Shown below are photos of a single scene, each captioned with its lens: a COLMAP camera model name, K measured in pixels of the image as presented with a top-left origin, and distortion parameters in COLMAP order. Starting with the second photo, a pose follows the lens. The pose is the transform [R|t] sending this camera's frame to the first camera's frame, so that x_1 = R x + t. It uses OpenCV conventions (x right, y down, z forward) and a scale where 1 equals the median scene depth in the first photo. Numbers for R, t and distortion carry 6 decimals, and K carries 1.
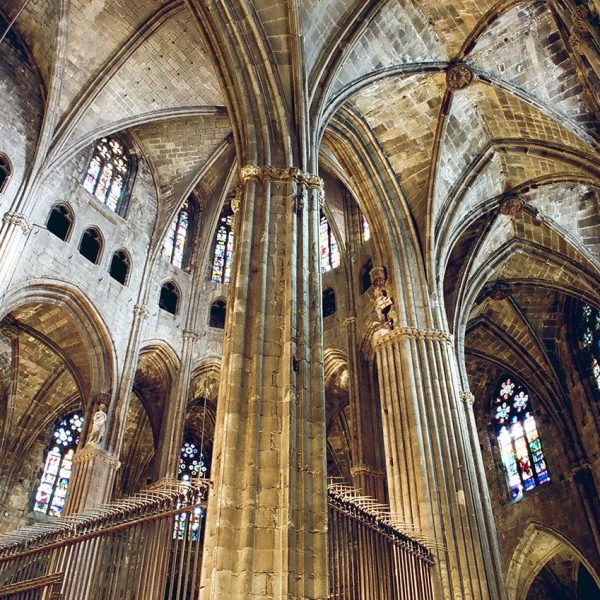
lens RADIAL K [[615.4, 0, 300.0], [0, 615.4, 300.0], [0, 0, 1]] dist [-0.109038, 0.085614]
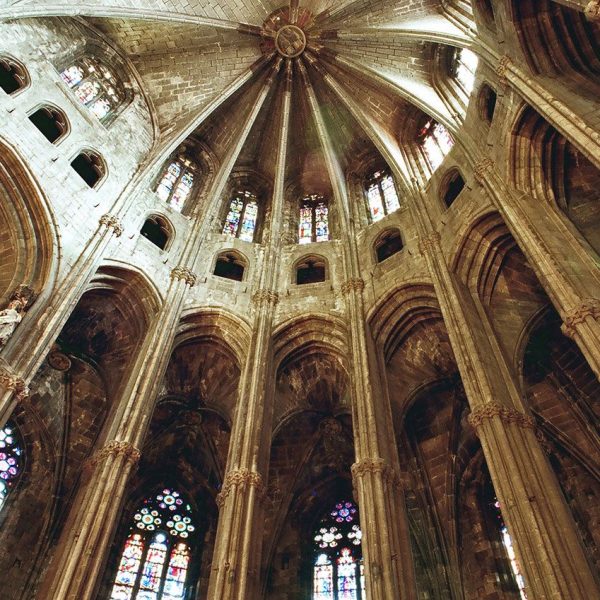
lens RADIAL K [[615.4, 0, 300.0], [0, 615.4, 300.0], [0, 0, 1]] dist [-0.109038, 0.085614]
pose [[0.999835, 0.006902, -0.016791, -0.039490], [-0.012042, 0.944297, -0.328874, 0.267791], [0.013586, 0.329022, 0.944225, 0.357605]]
